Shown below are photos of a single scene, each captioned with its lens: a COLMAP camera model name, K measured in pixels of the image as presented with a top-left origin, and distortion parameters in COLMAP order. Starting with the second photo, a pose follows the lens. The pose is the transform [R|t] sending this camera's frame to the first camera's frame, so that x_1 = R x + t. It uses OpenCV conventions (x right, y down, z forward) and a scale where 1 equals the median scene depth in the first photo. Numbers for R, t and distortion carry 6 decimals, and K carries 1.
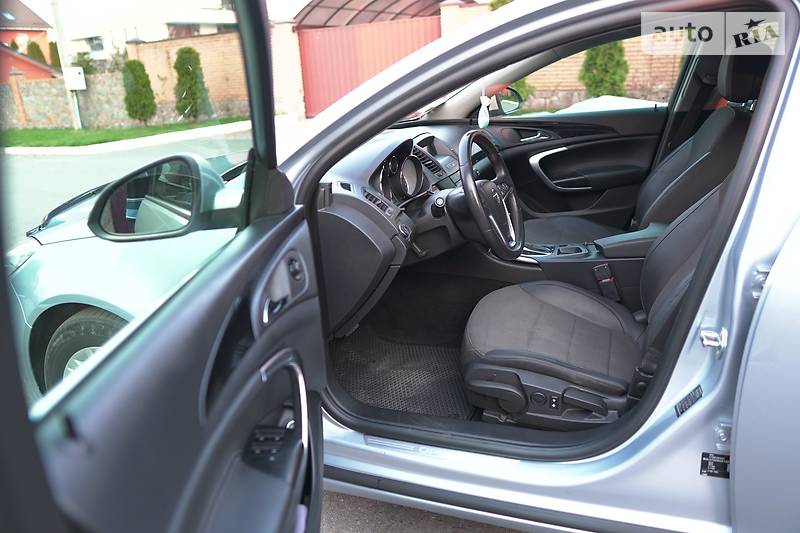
lens RADIAL K [[558.3, 0, 401.5], [0, 558.3, 269.7], [0, 0, 1]] dist [-0.090428, 0.046281]
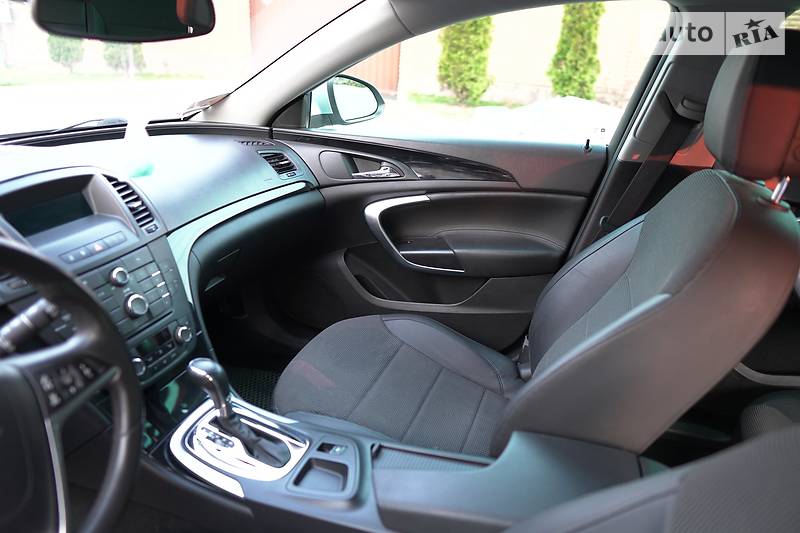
lens RADIAL K [[558.3, 0, 396.8], [0, 558.3, 261.3], [0, 0, 1]] dist [-0.090428, 0.046281]
pose [[0.993694, 0.098183, 0.054155, 0.076018], [-0.099654, 0.994704, 0.025173, -0.052111], [-0.051397, -0.030411, 0.998215, 0.134572]]
